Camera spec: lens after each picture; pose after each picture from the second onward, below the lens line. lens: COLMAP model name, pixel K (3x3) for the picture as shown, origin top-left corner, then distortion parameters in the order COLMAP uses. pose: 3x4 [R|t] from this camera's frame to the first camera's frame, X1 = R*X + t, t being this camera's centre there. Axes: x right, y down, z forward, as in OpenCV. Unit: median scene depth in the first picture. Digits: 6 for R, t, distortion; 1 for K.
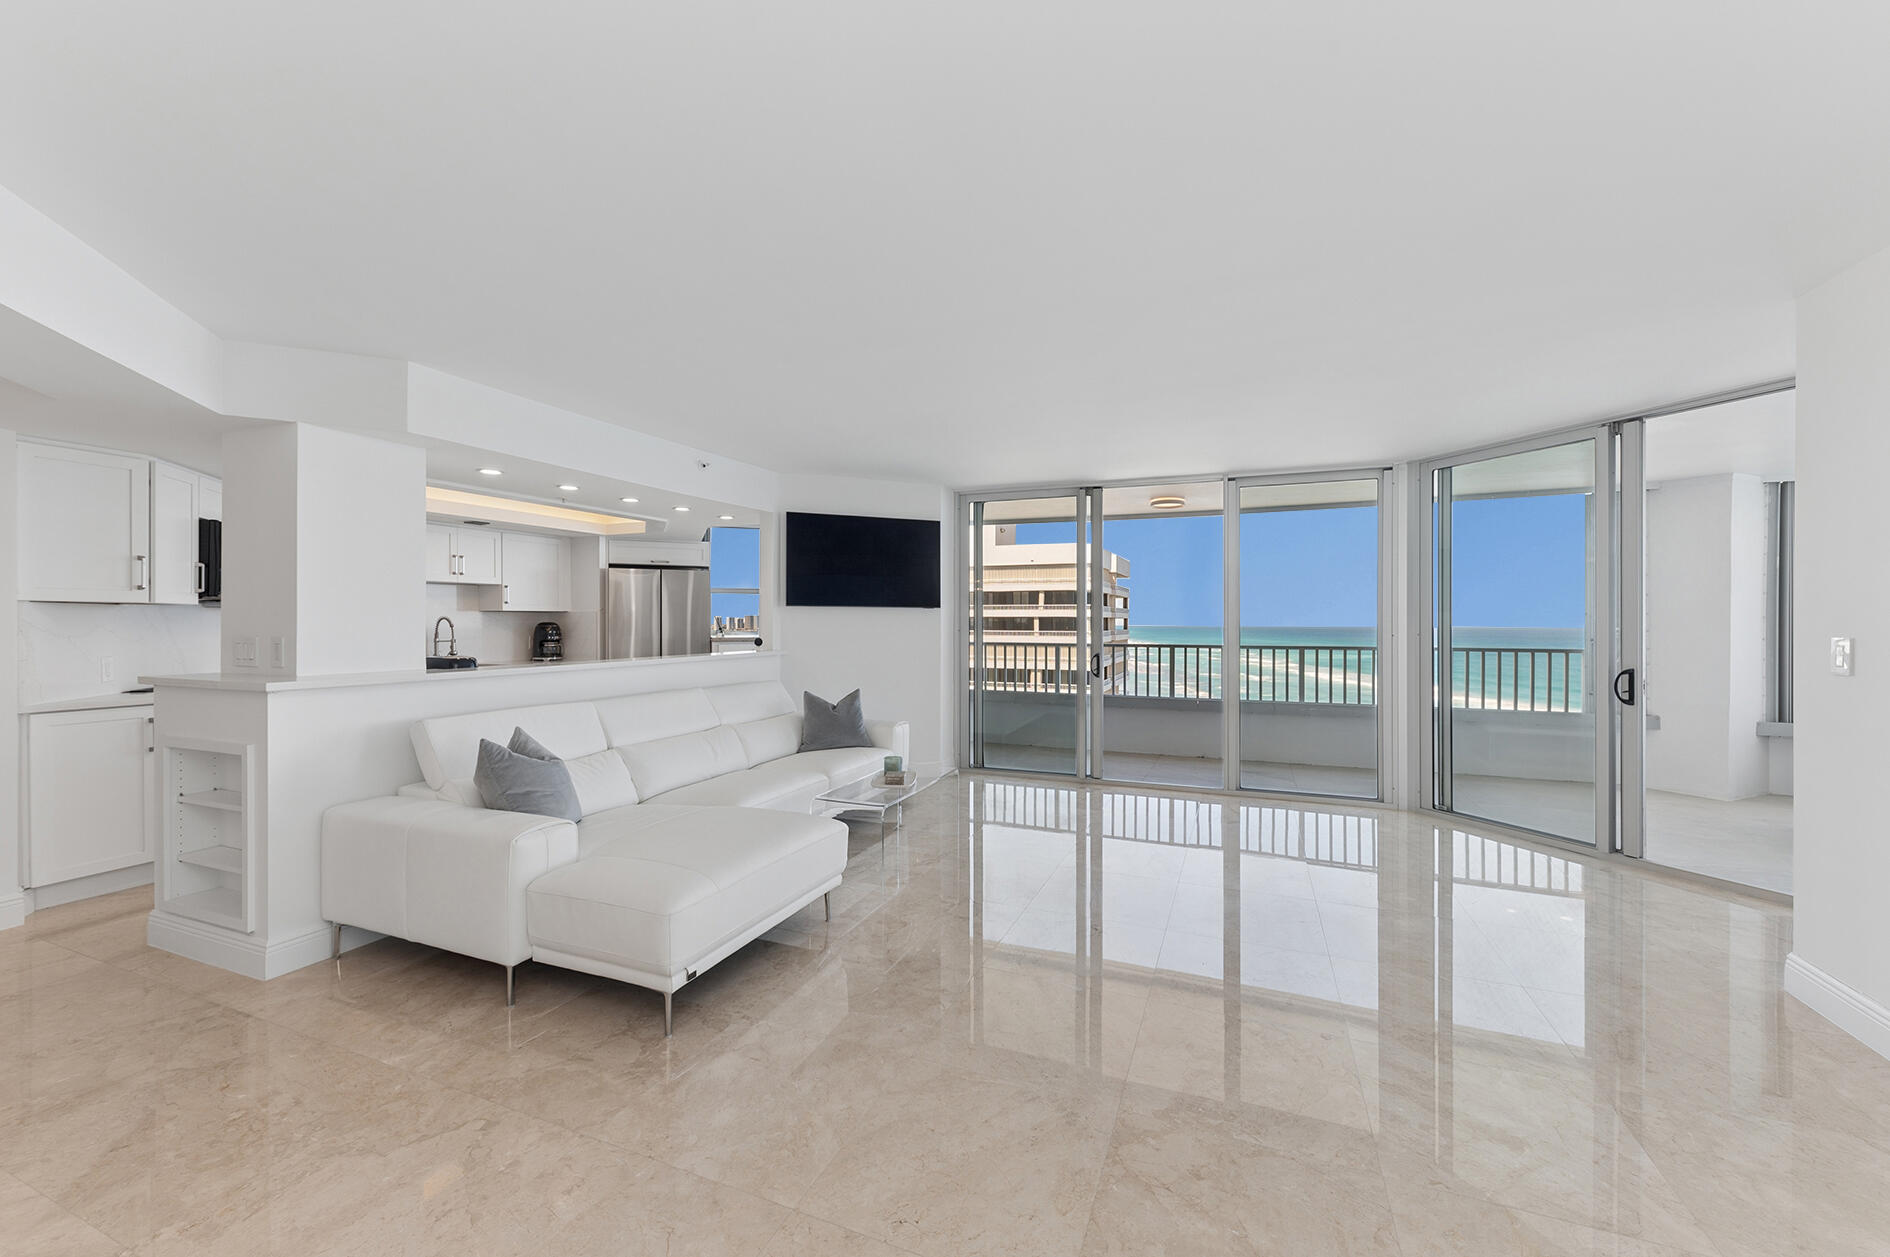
lens RADIAL K [[728.3, 0, 945.0], [0, 728.3, 628.5], [0, 0, 1]] dist [0.011003, -0.000118]
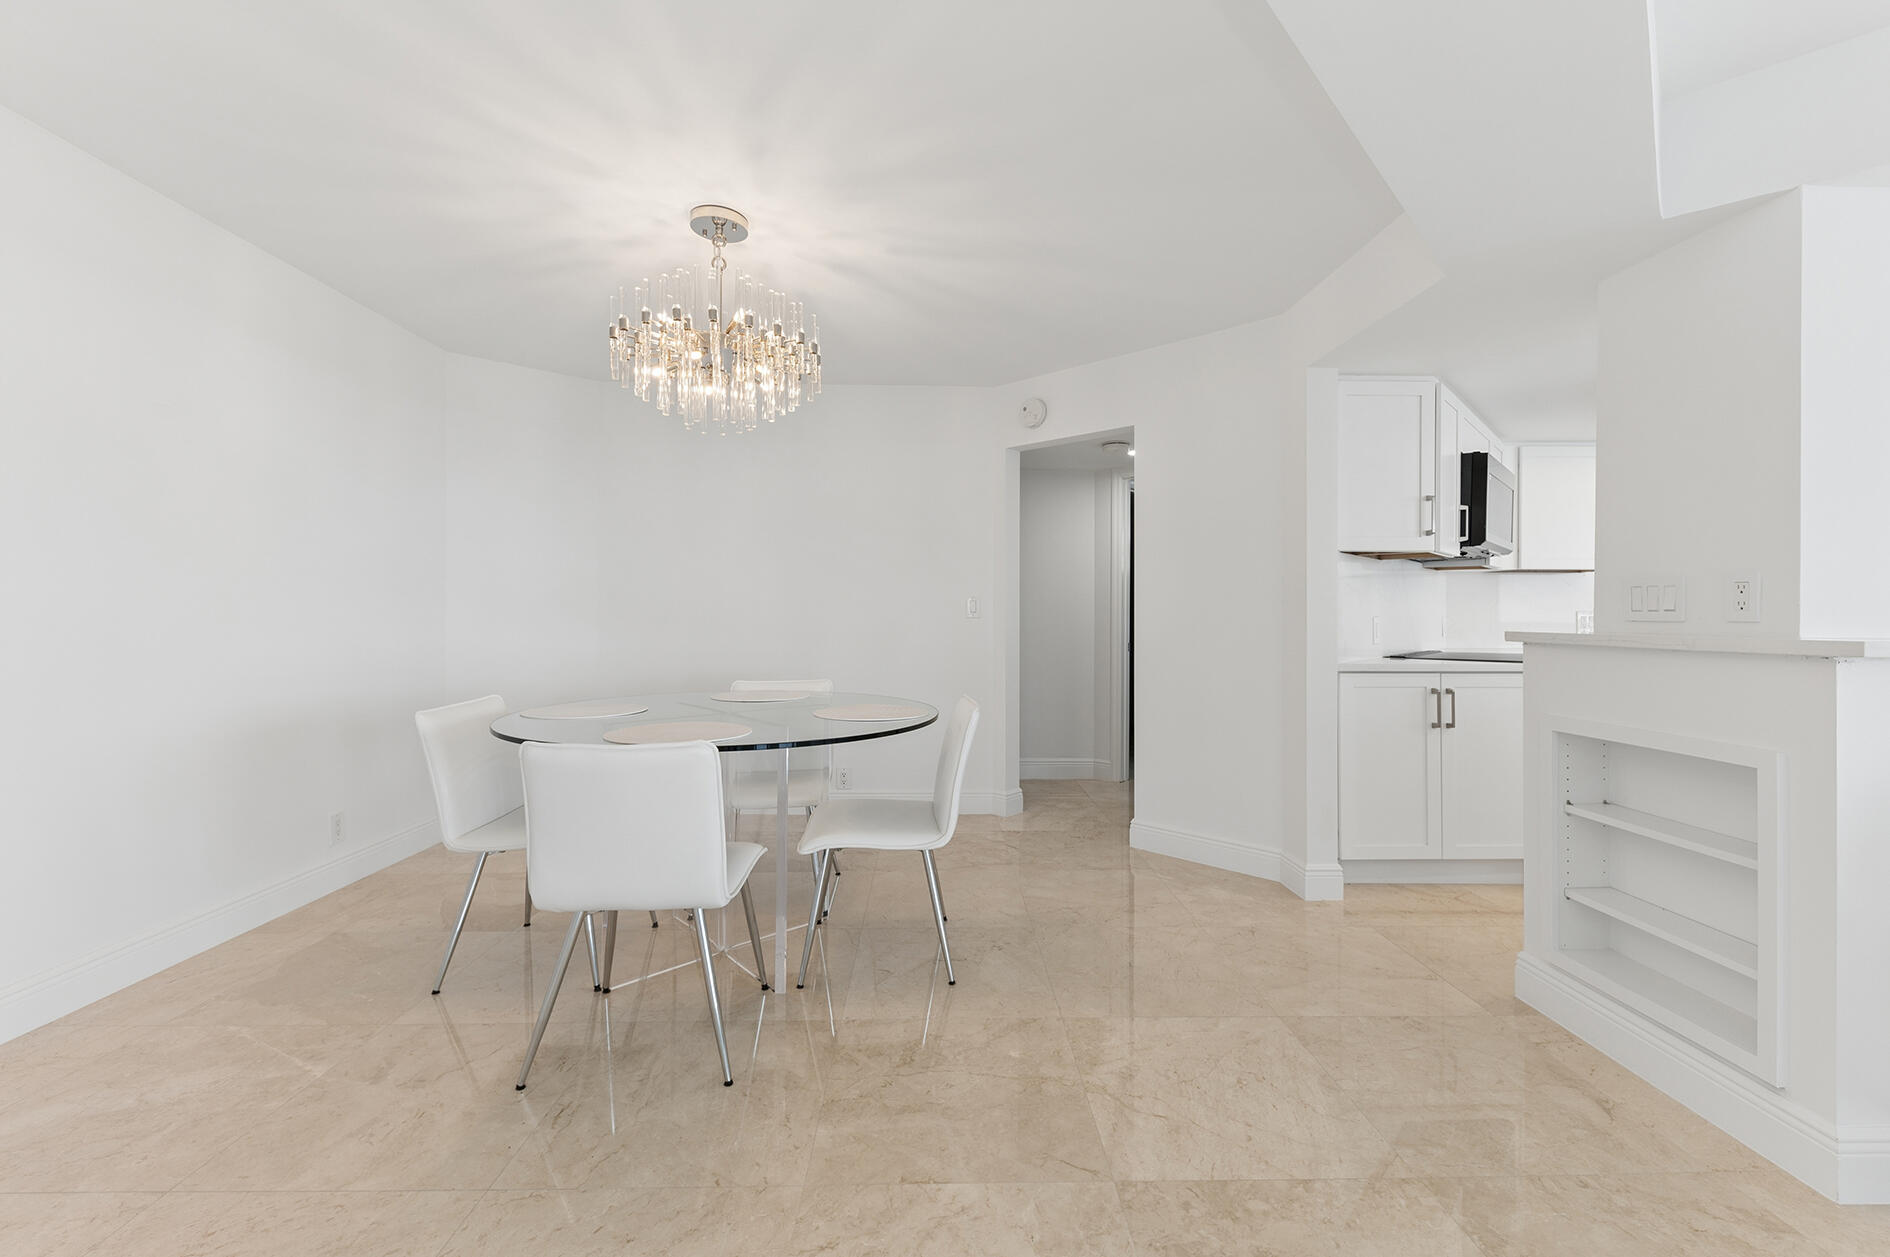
lens RADIAL K [[768.0, 0, 944.1], [0, 768.0, 616.3], [0, 0, 1]] dist [0.000781, -0.000106]
pose [[0.395755, 0.001024, -0.918355, -0.502508], [-0.004381, 0.999990, -0.000772, 0.043439], [0.918346, 0.004329, 0.395756, 0.140976]]
